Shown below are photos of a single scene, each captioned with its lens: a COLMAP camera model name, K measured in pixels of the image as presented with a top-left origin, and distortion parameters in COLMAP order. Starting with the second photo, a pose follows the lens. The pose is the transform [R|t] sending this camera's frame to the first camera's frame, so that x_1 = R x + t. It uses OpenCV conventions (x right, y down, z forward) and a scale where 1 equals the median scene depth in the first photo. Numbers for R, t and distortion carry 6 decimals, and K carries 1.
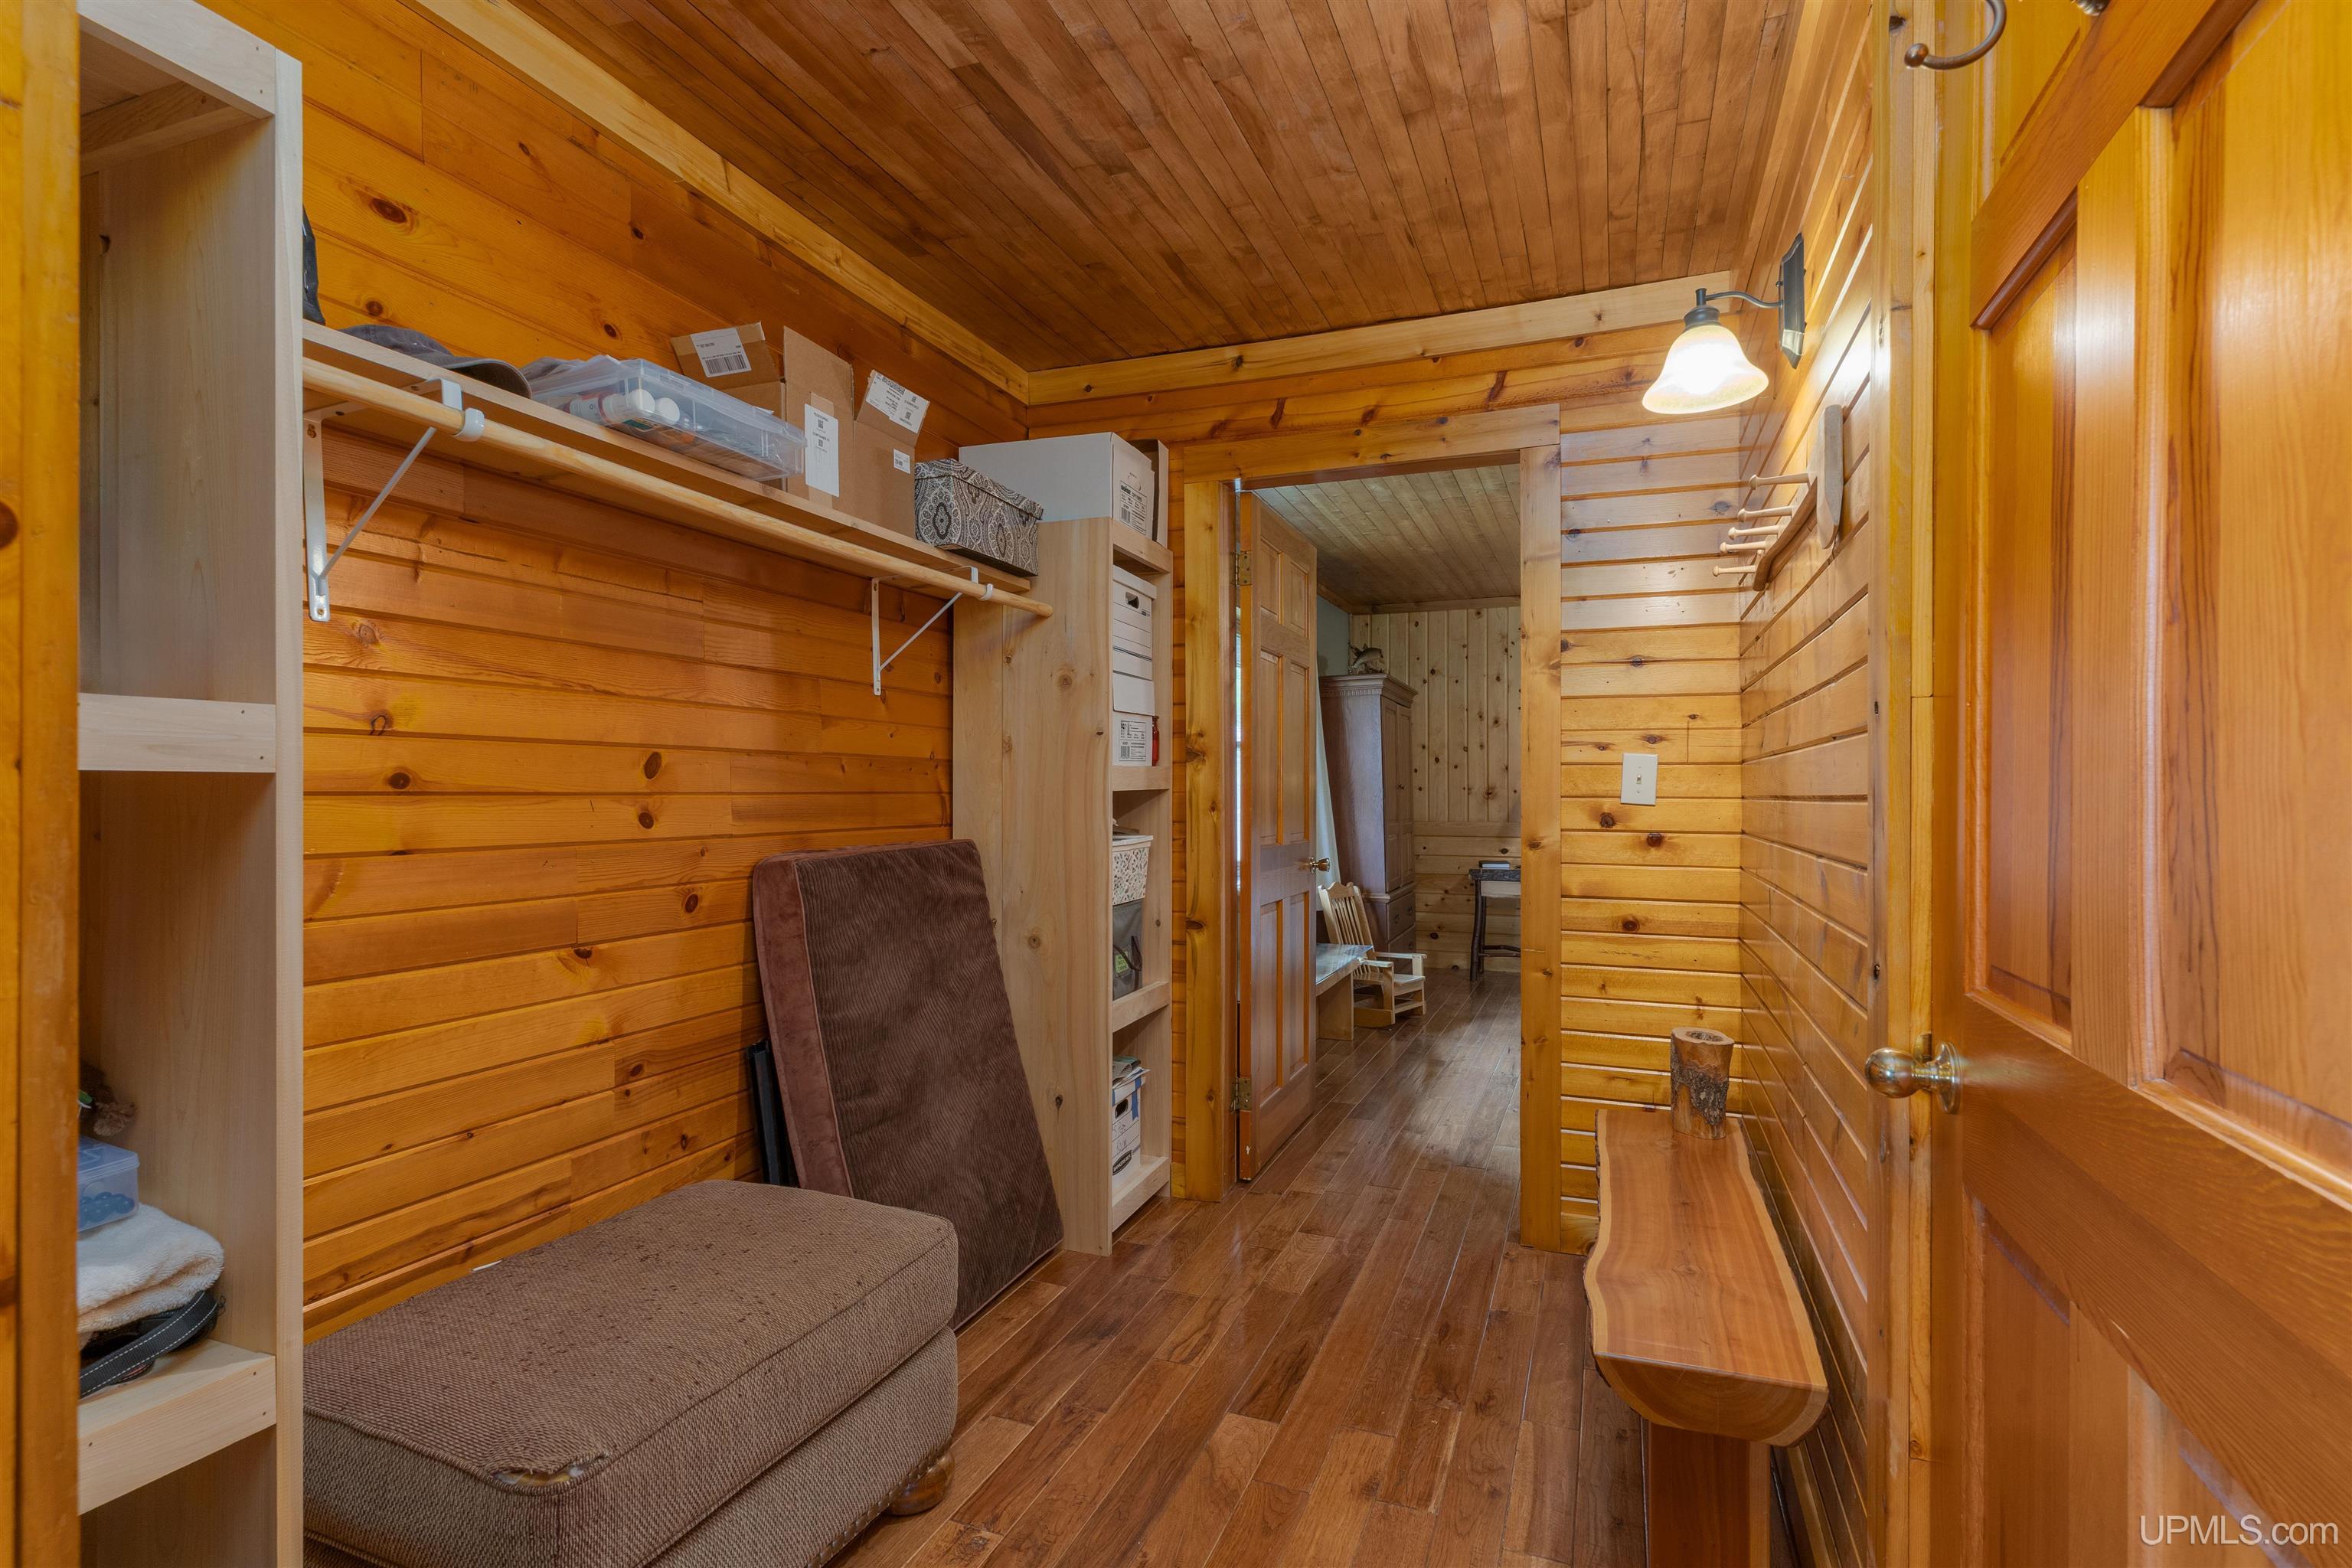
lens RADIAL K [[1131.9, 0, 1173.8], [0, 1131.9, 788.4], [0, 0, 1]] dist [0.004597, -0.001530]
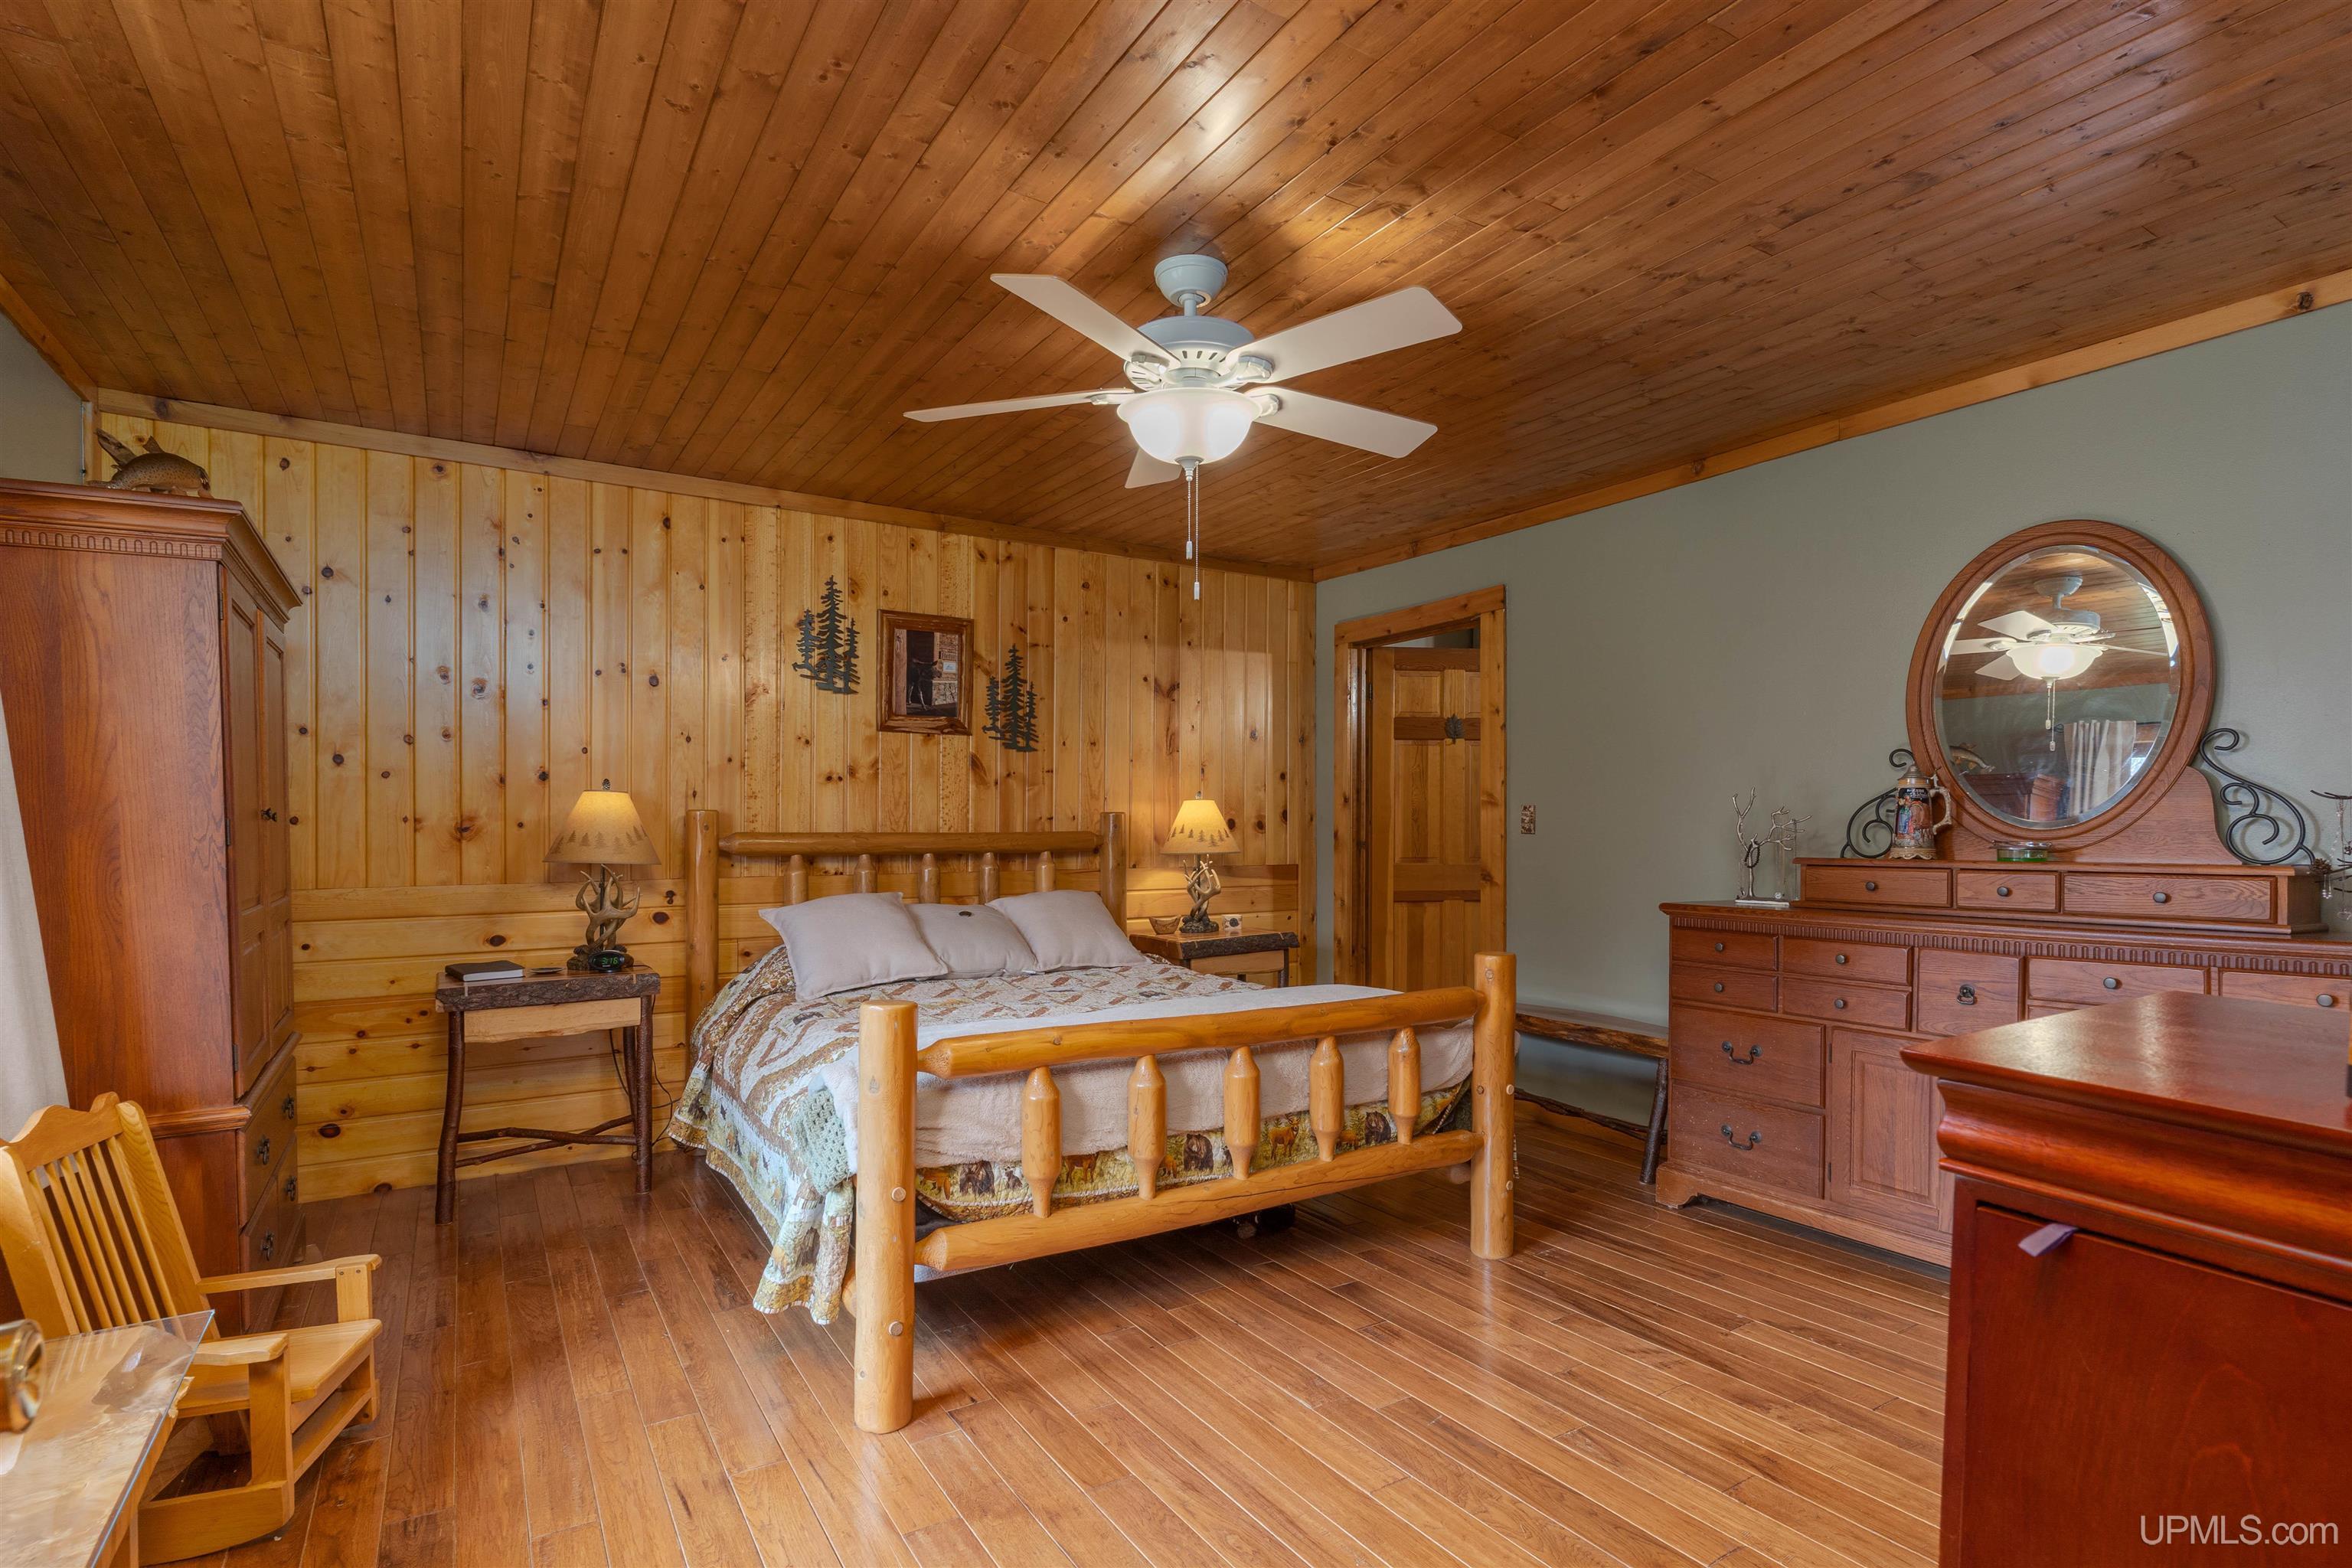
lens RADIAL K [[1131.9, 0, 1167.5], [0, 1131.9, 829.0], [0, 0, 1]] dist [0.004597, -0.001530]
pose [[0.596348, -0.000715, 0.802726, 0.062394], [-0.004780, 0.999979, 0.004442, 0.000281], [-0.802712, -0.006486, 0.596332, 0.469849]]
